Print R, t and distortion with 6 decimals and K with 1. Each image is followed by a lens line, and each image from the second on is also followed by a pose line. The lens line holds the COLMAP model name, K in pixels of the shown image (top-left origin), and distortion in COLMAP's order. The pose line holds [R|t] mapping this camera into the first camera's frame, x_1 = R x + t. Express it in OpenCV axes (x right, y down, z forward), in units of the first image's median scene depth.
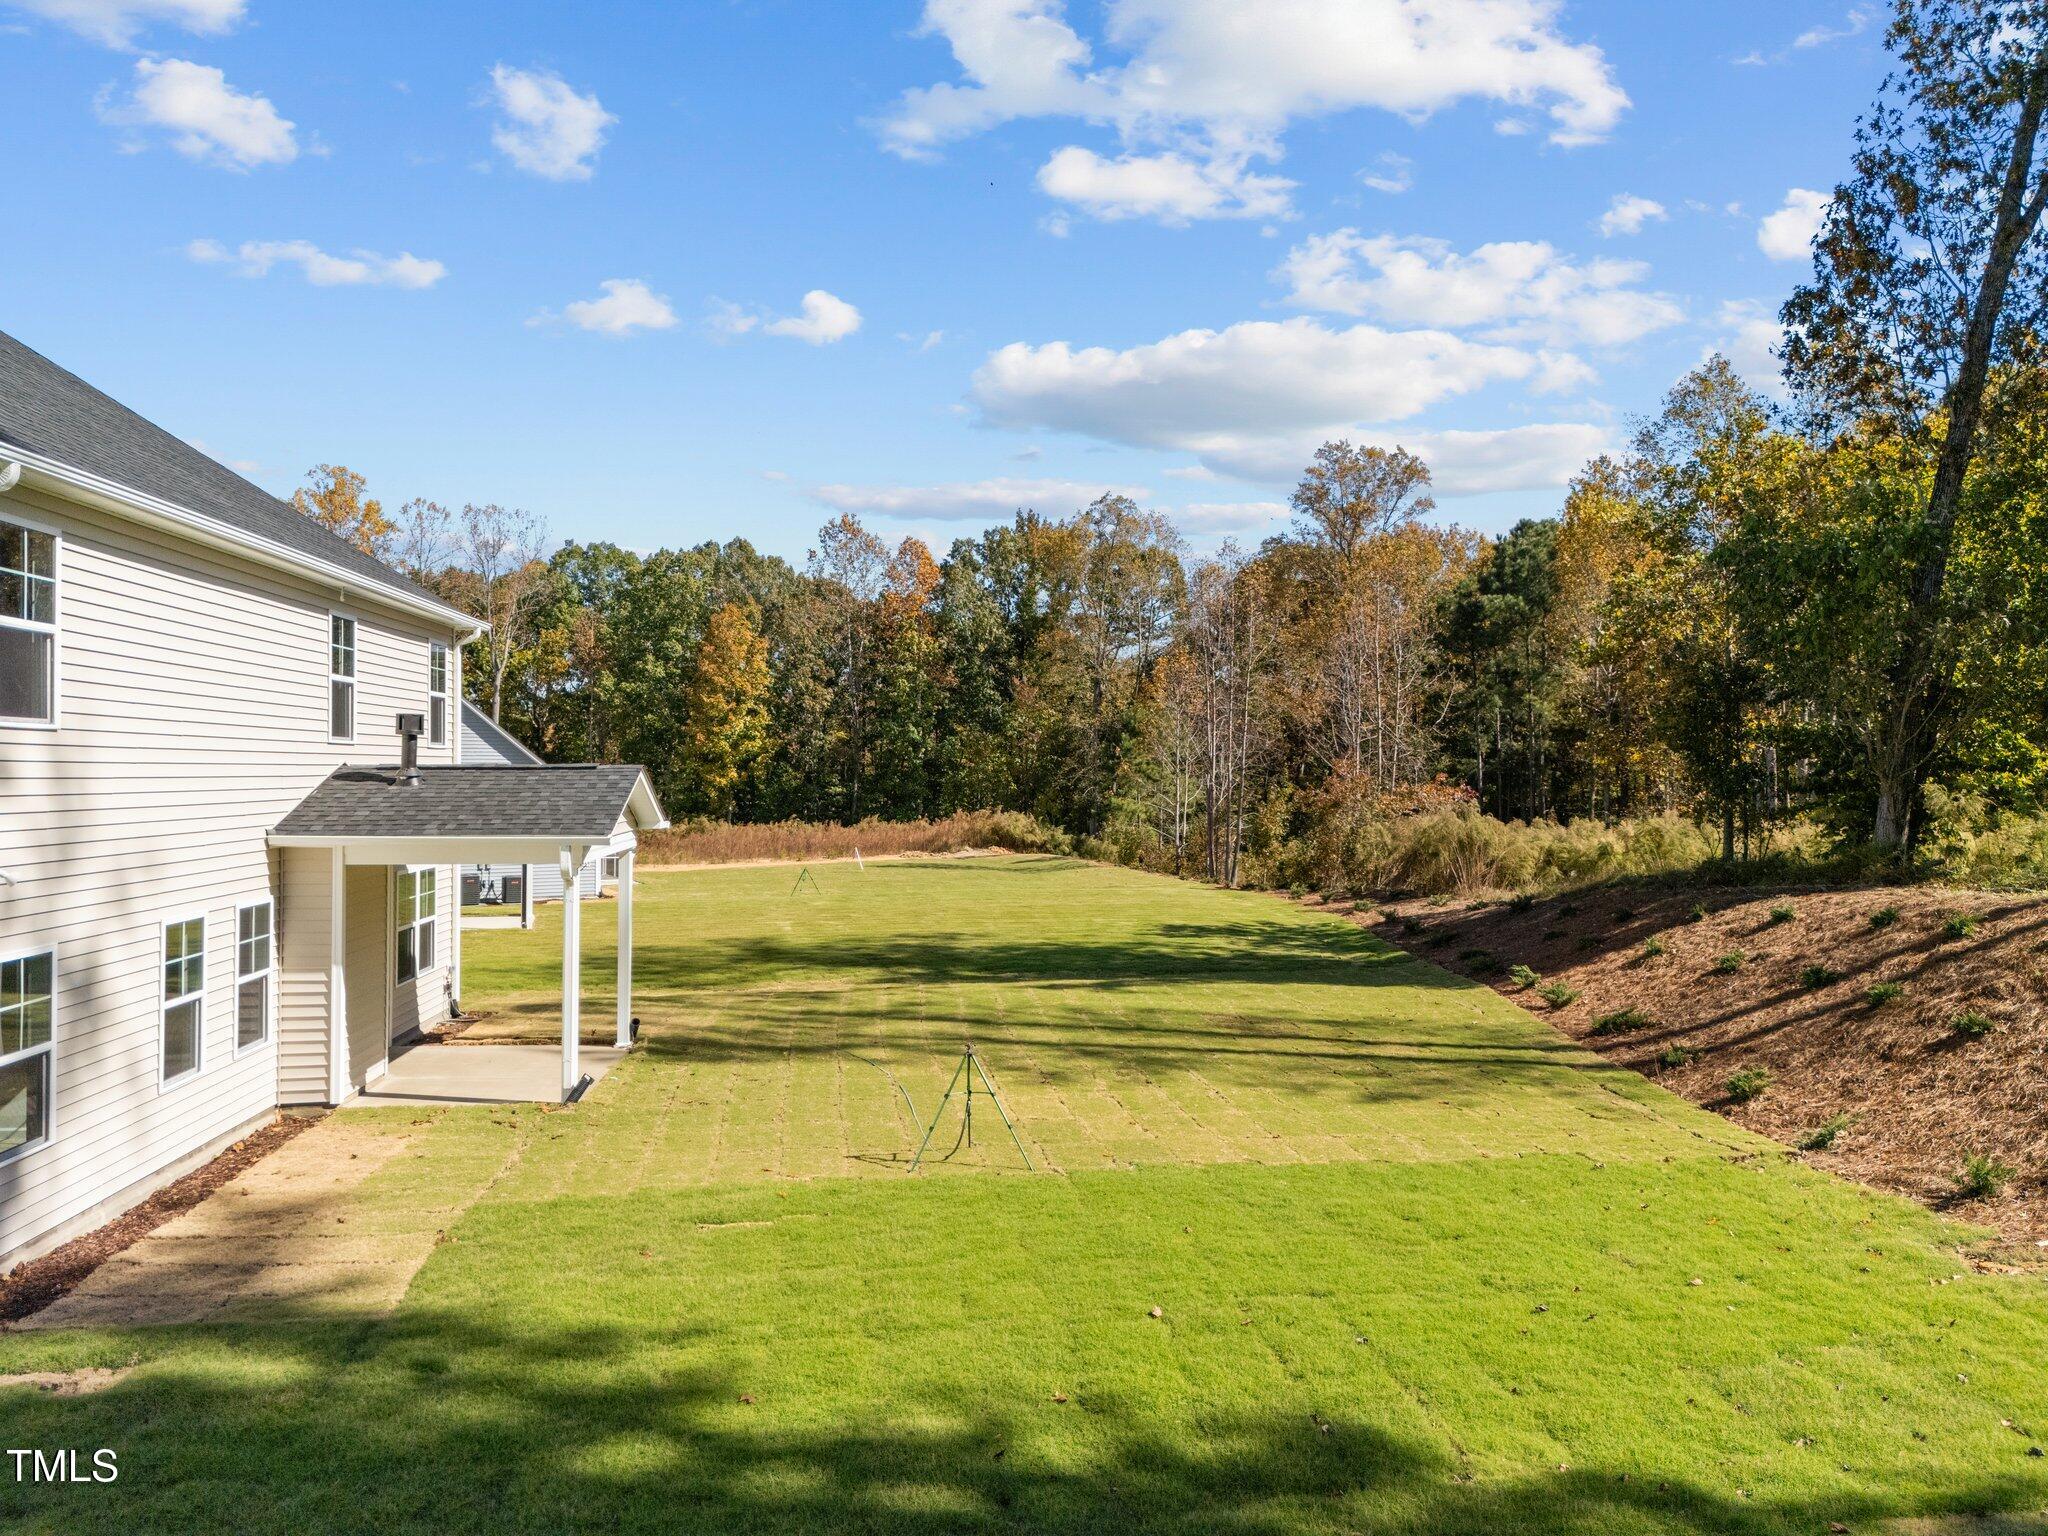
lens RADIAL K [[1420.5, 0, 1024.0], [0, 1420.5, 768.0], [0, 0, 1]] dist [-0.000440, -0.031971]
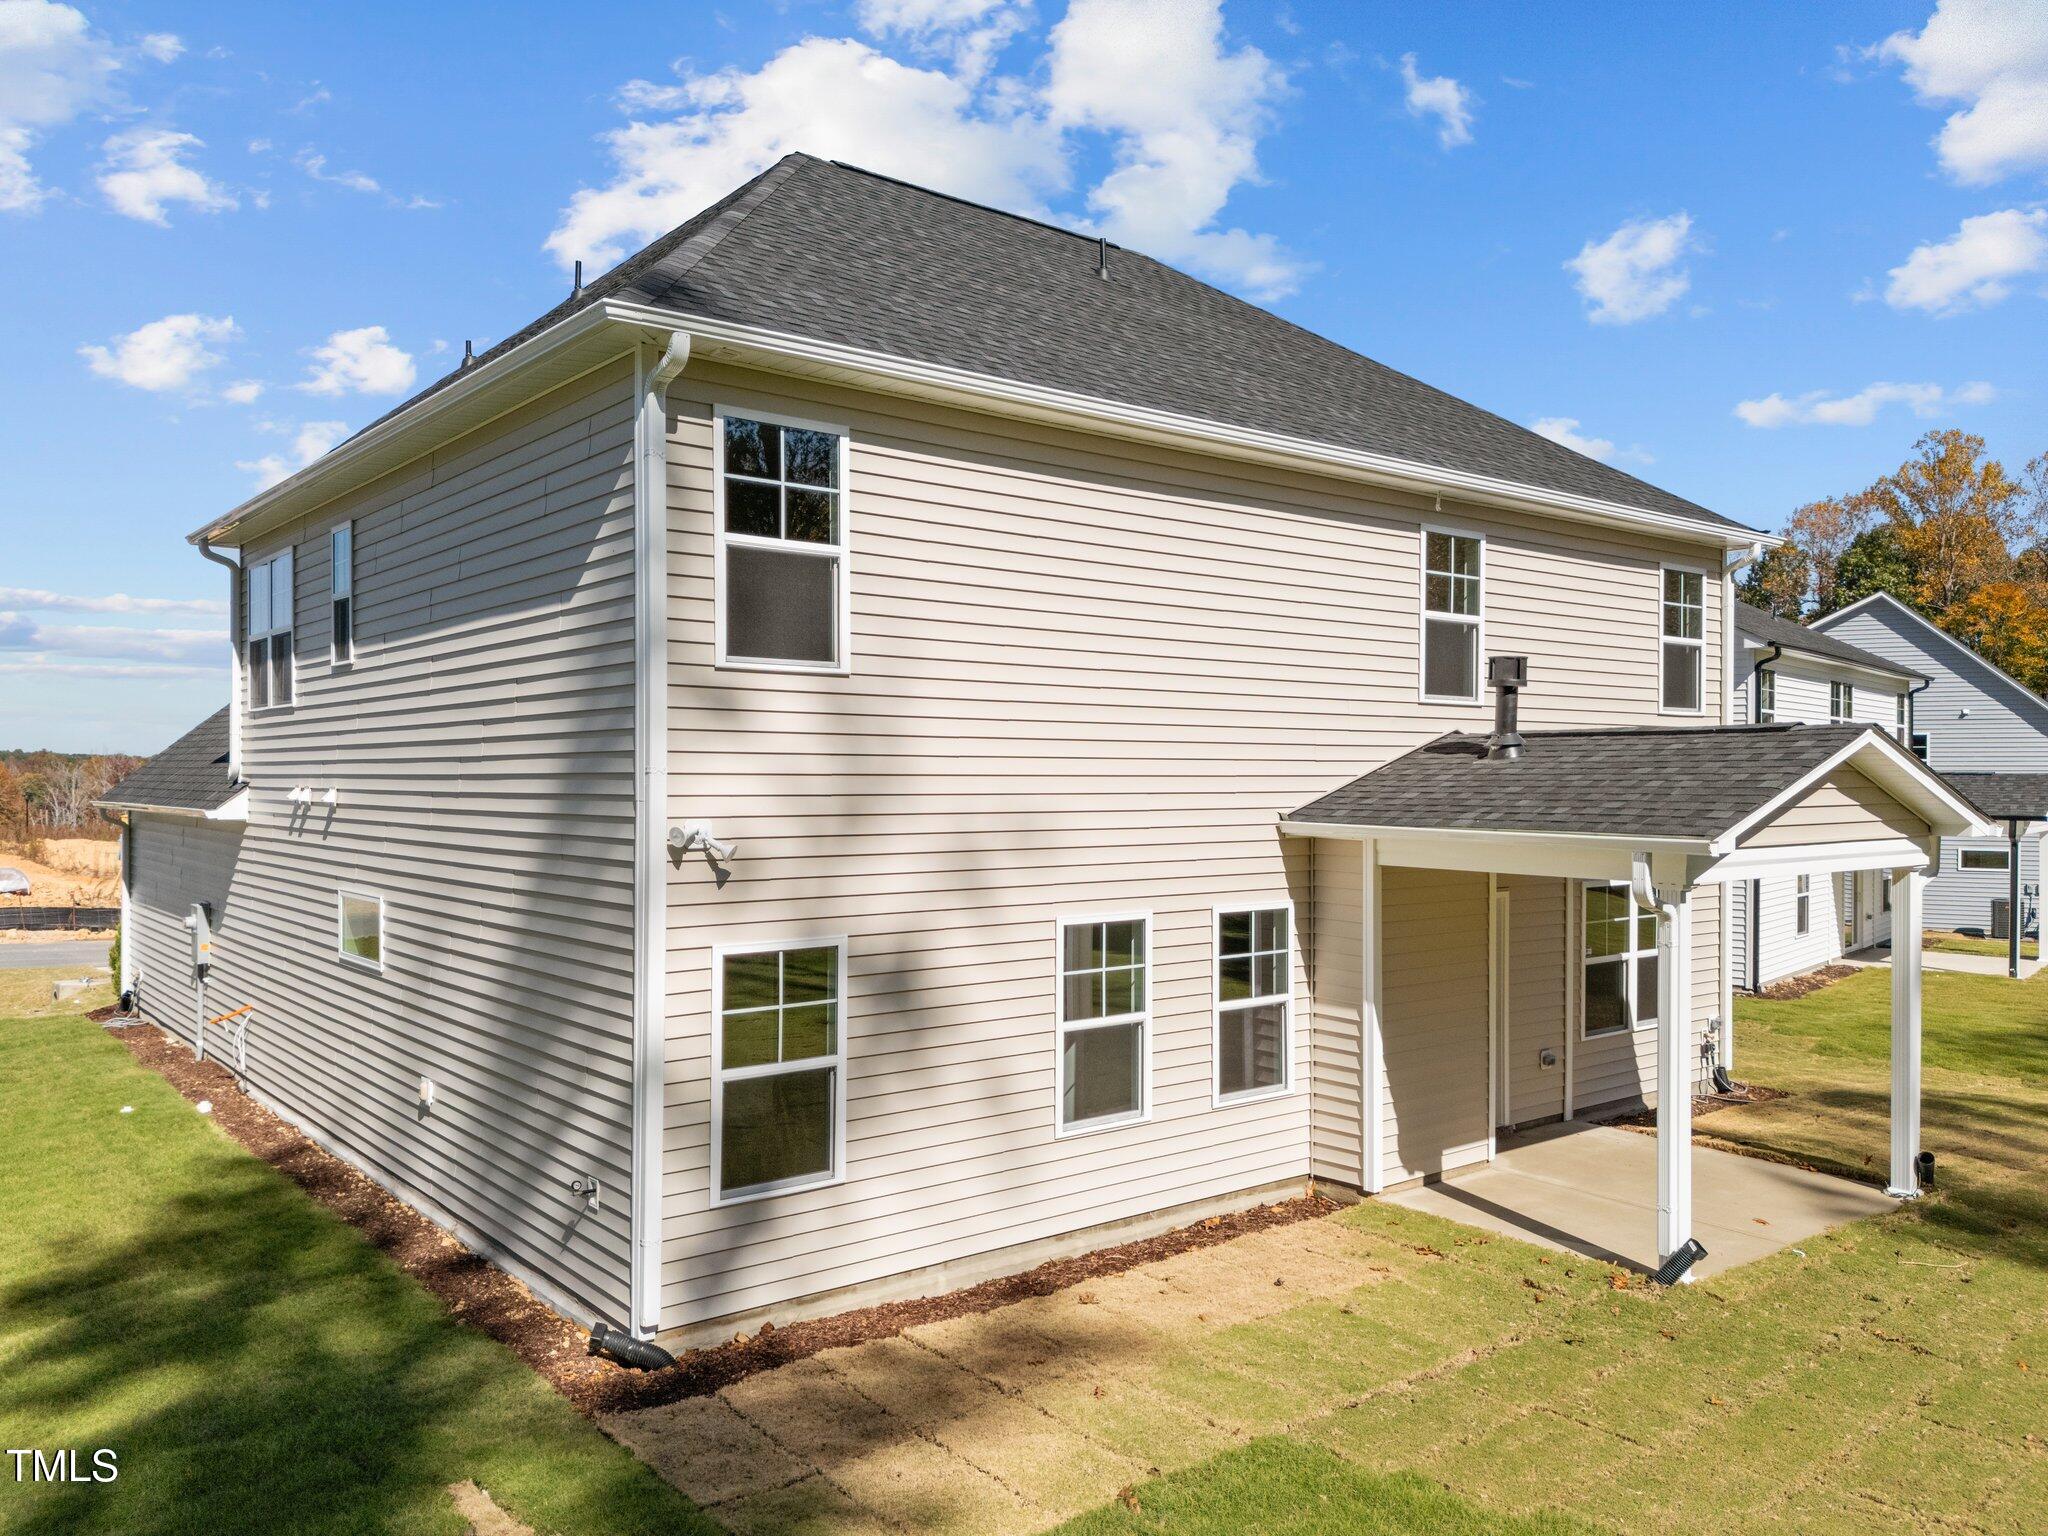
lens RADIAL K [[1520.3, 0, 1024.0], [0, 1520.3, 768.0], [0, 0, 1]] dist [0.081145, -0.105945]
pose [[0.555797, 0.000408, -0.831318, 0.074026], [-0.000506, 1.000000, 0.000153, 0.018876], [0.831318, 0.000336, 0.555797, 0.419468]]
